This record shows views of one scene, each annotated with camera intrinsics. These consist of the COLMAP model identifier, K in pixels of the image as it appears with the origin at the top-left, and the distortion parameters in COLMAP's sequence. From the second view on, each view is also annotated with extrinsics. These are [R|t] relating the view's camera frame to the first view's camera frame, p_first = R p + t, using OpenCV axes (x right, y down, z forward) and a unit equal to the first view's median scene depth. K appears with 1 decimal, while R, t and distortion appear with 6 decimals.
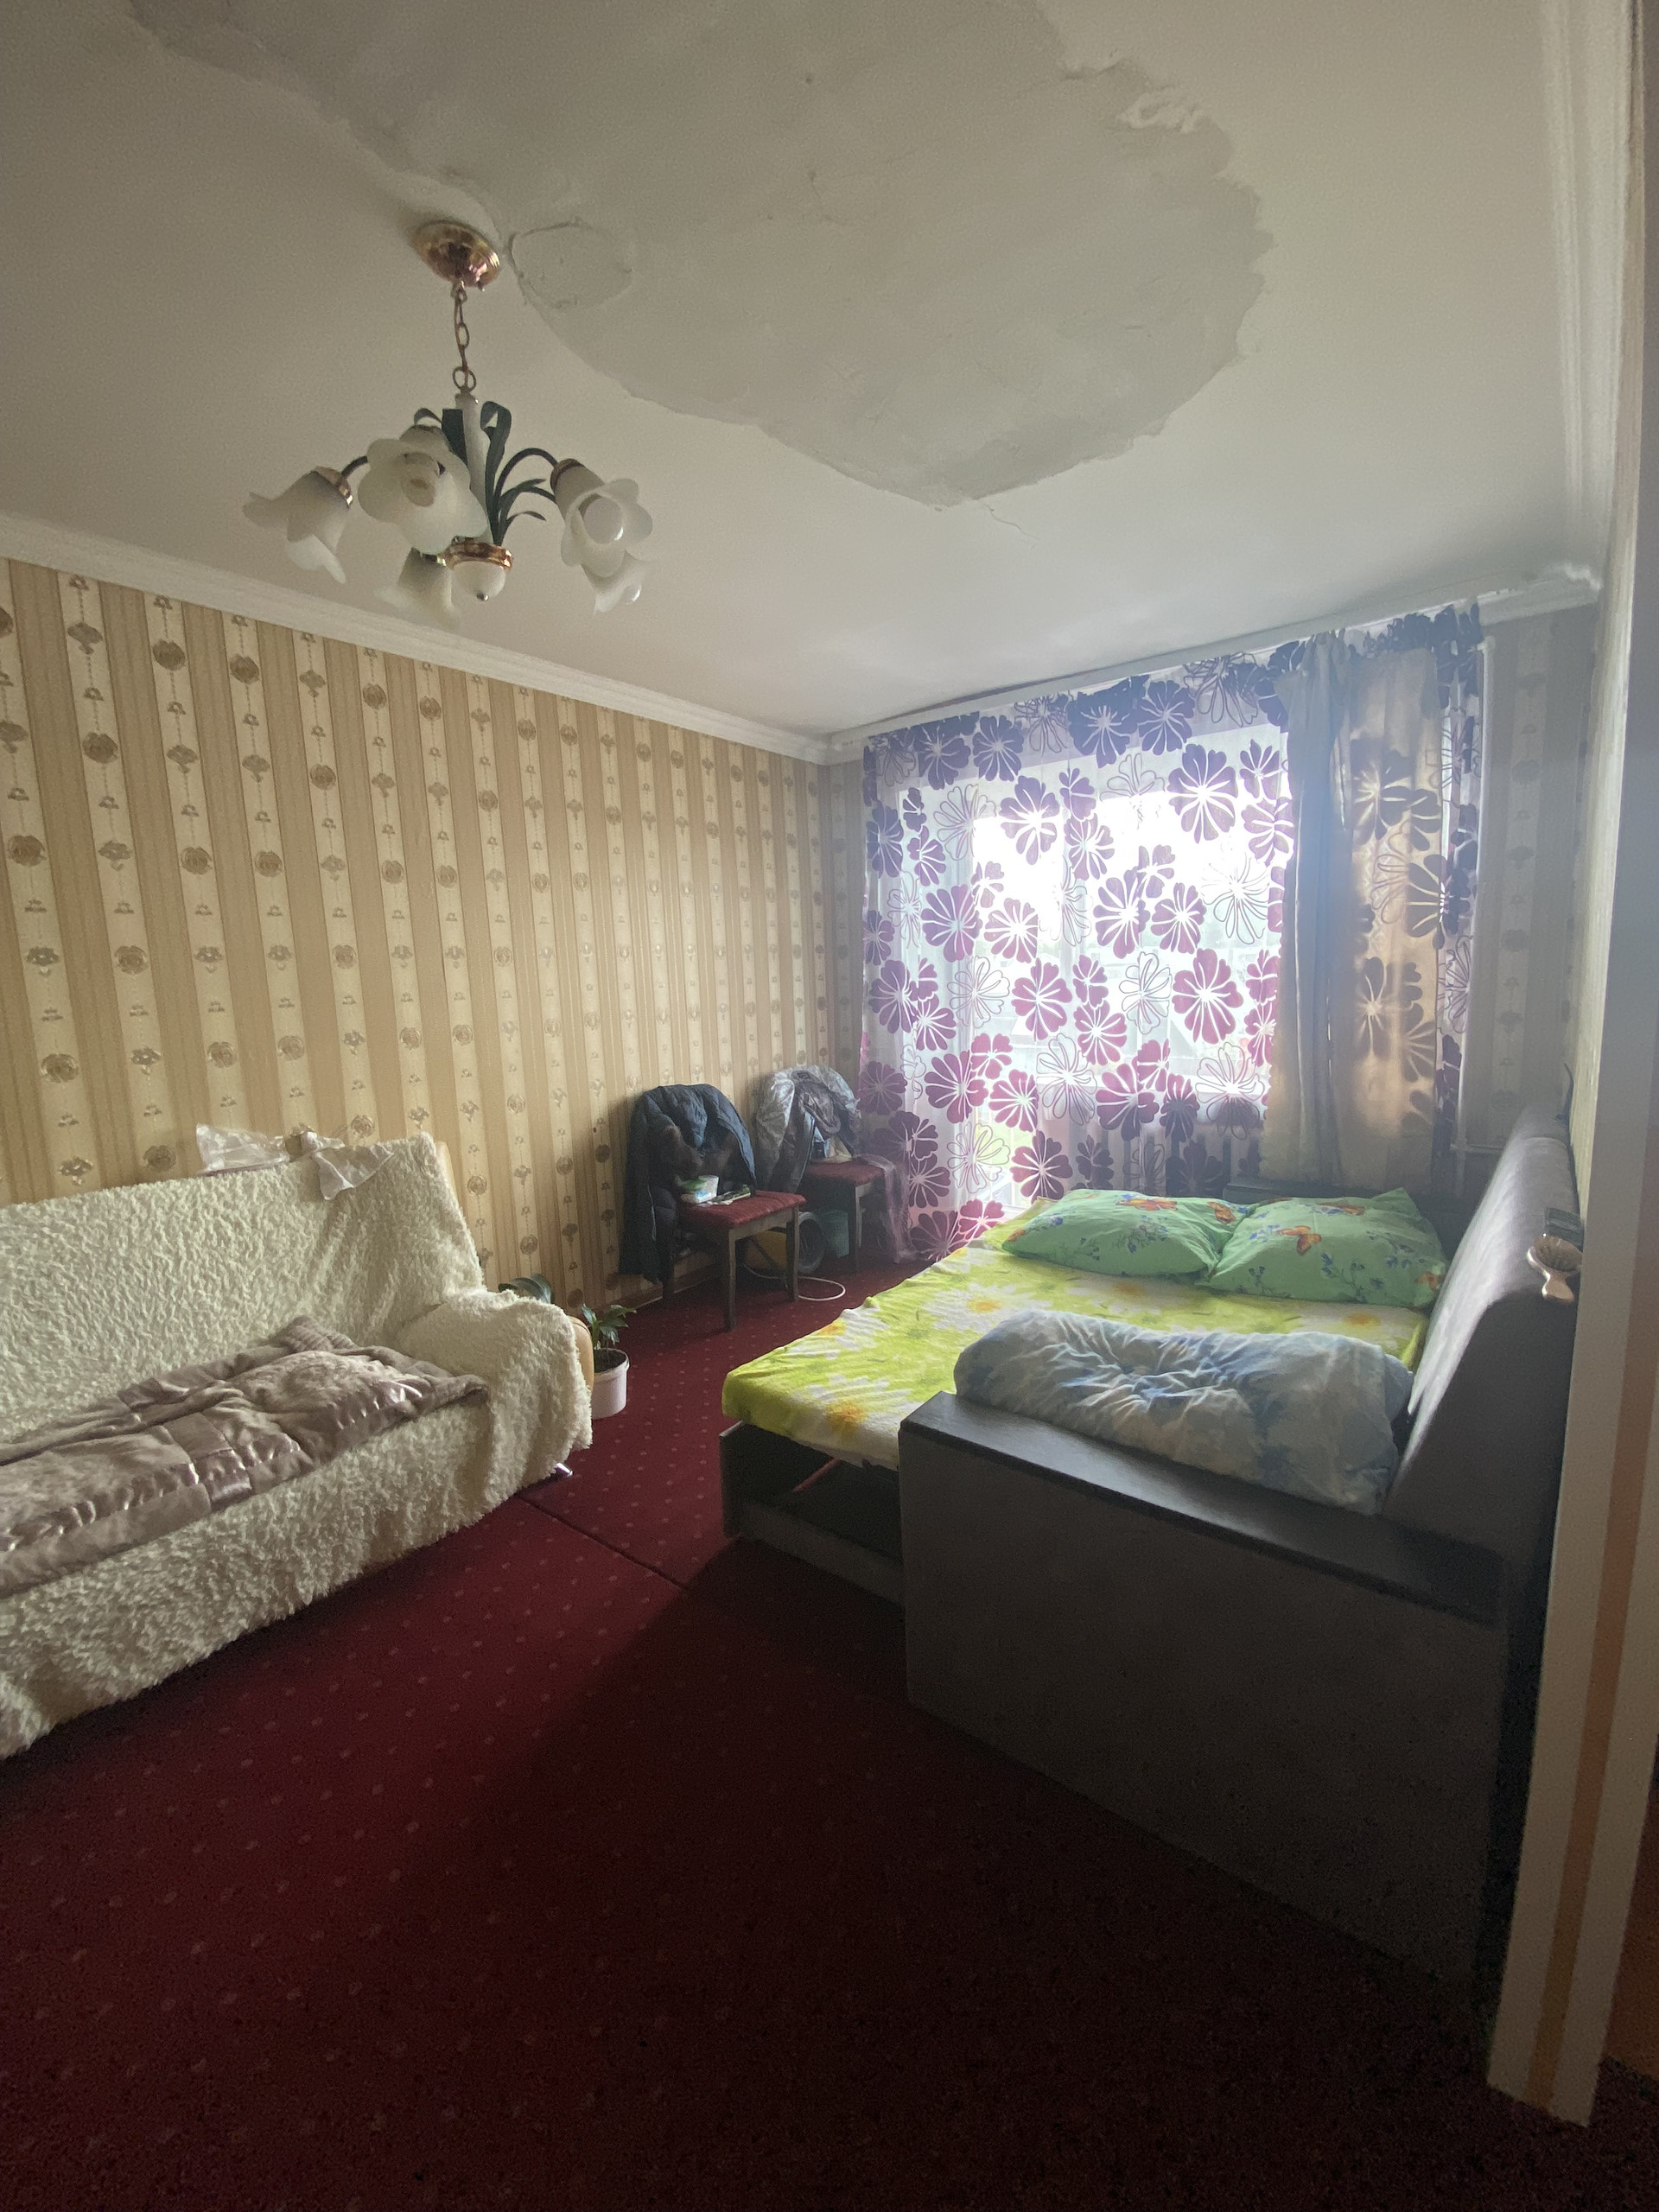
lens RADIAL K [[872.3, 0, 844.6], [0, 872.3, 1101.0], [0, 0, 1]] dist [0.015919, -0.028758]
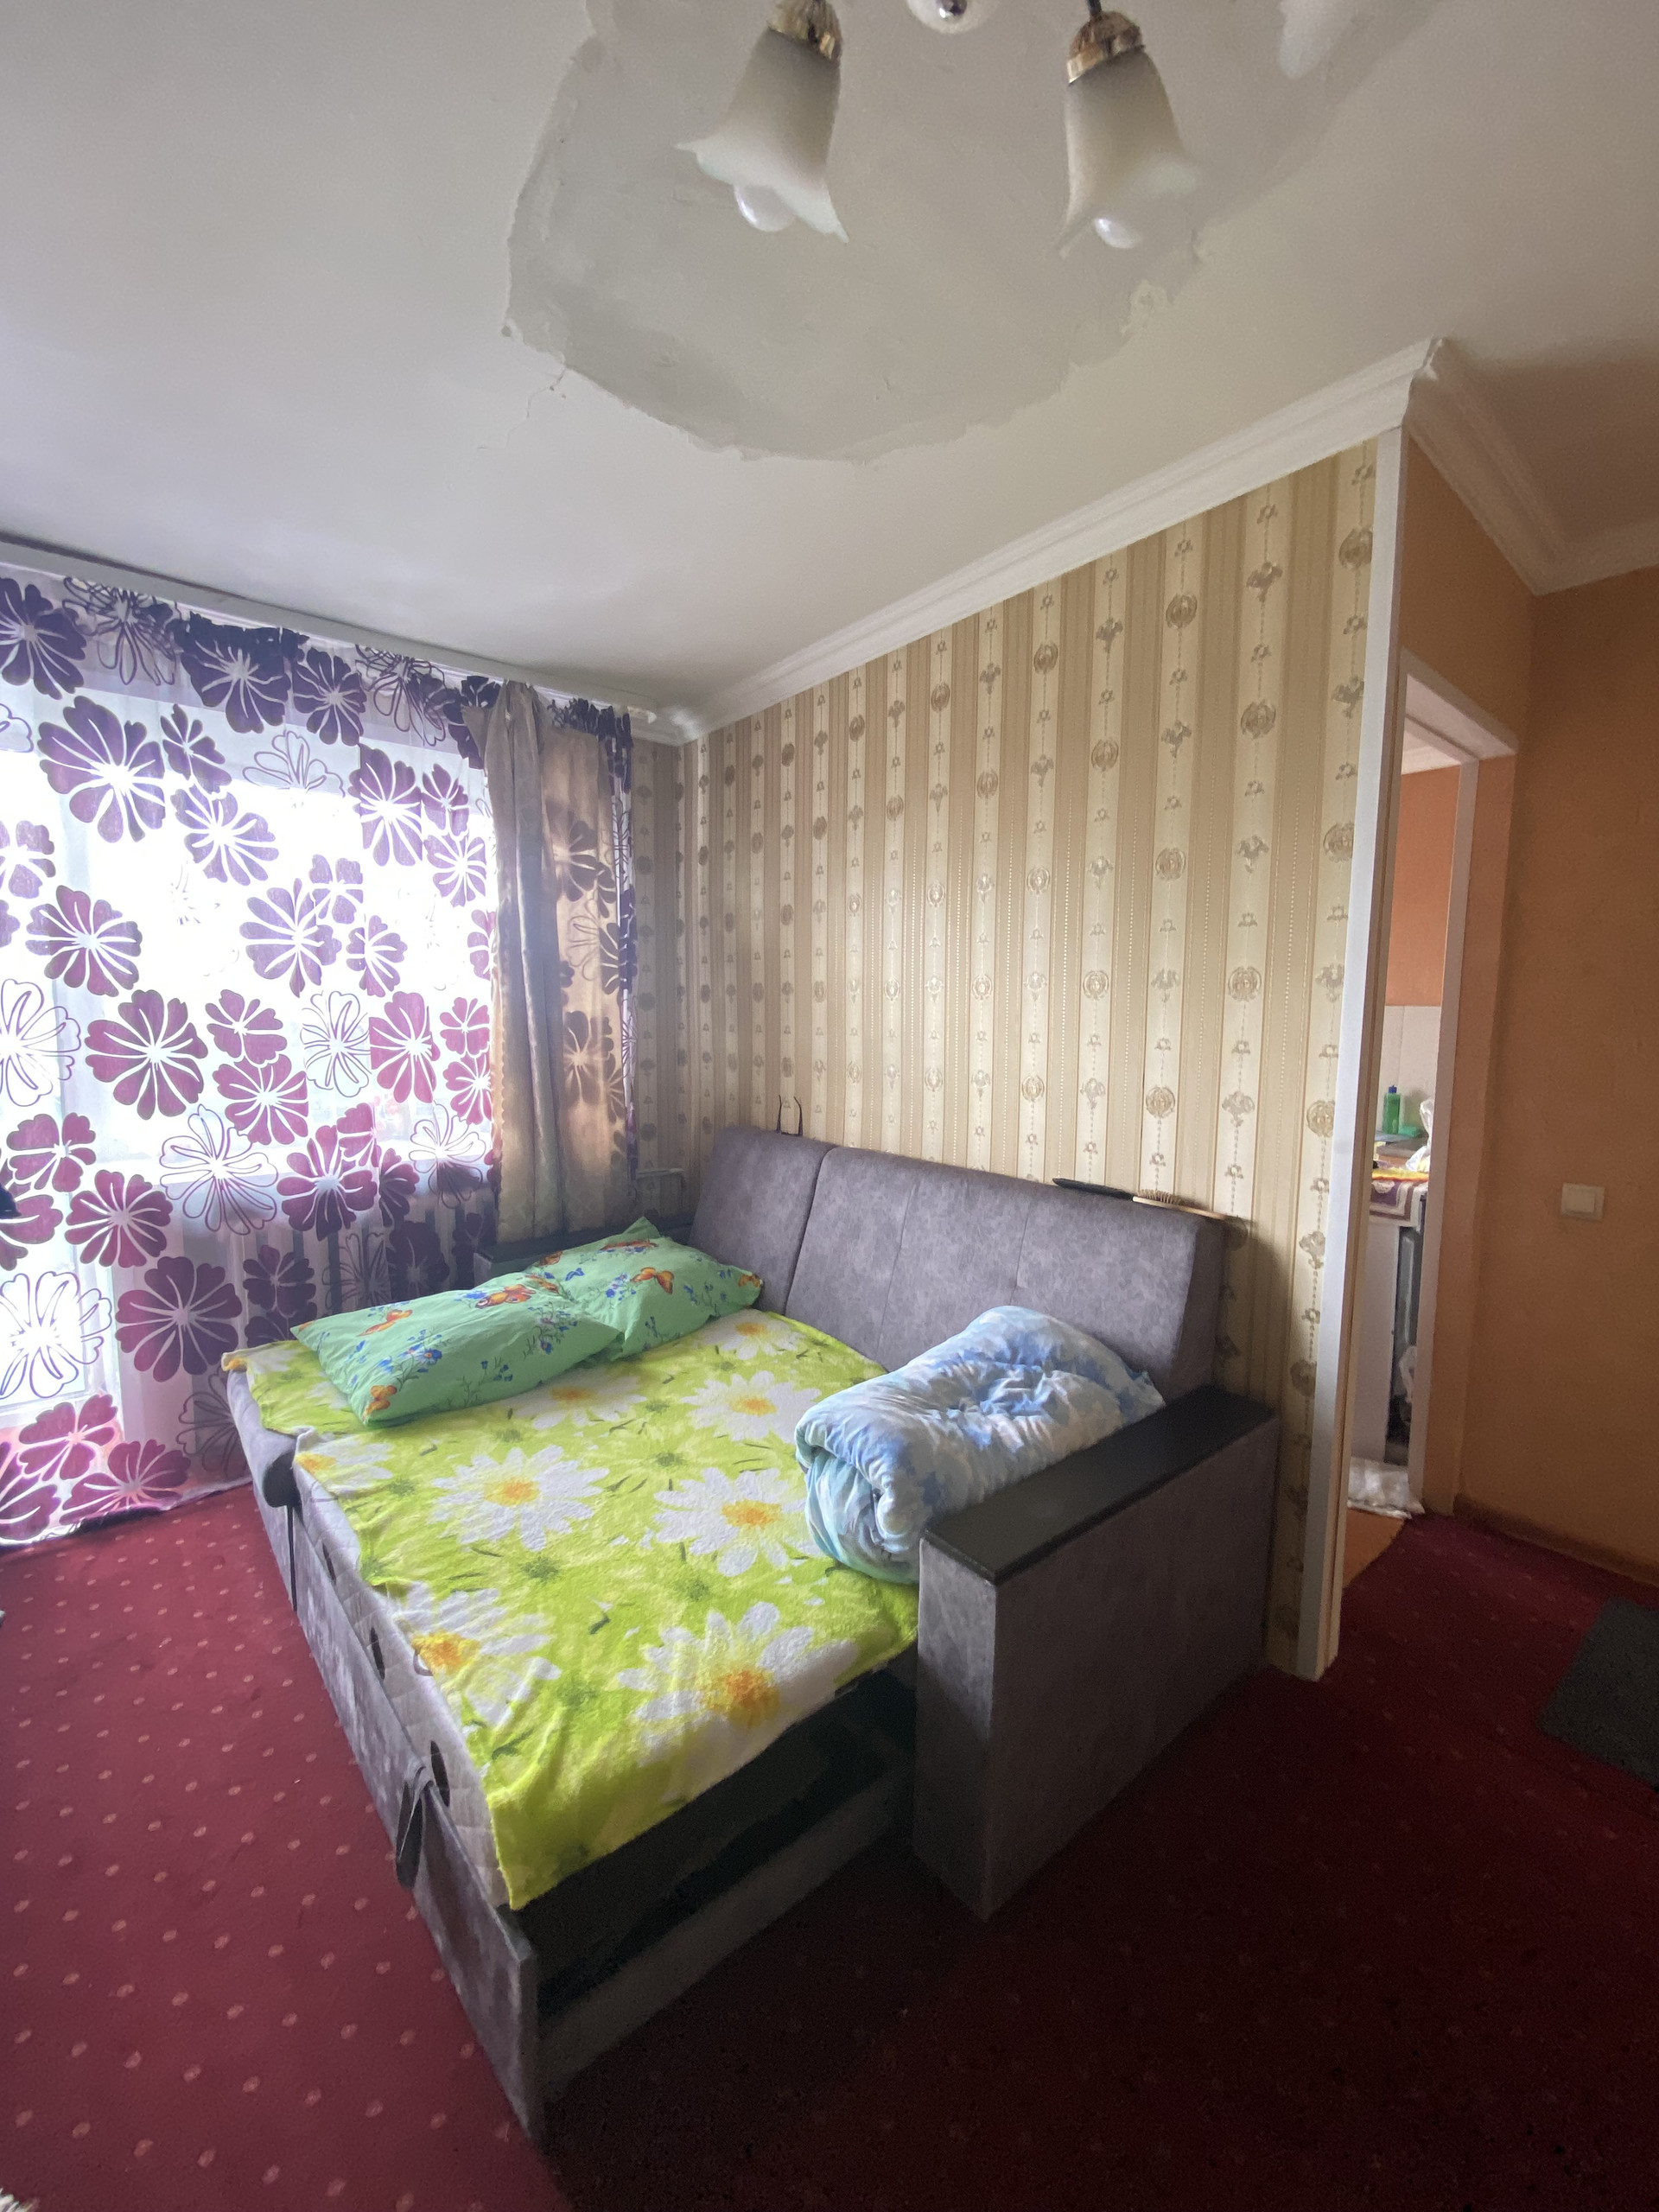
lens RADIAL K [[872.3, 0, 844.6], [0, 872.3, 1101.0], [0, 0, 1]] dist [0.015919, -0.028758]
pose [[0.210310, -0.065061, 0.975468, -0.335716], [0.120321, 0.991920, 0.040218, -0.053556], [-0.970202, 0.108911, 0.216439, 0.422002]]
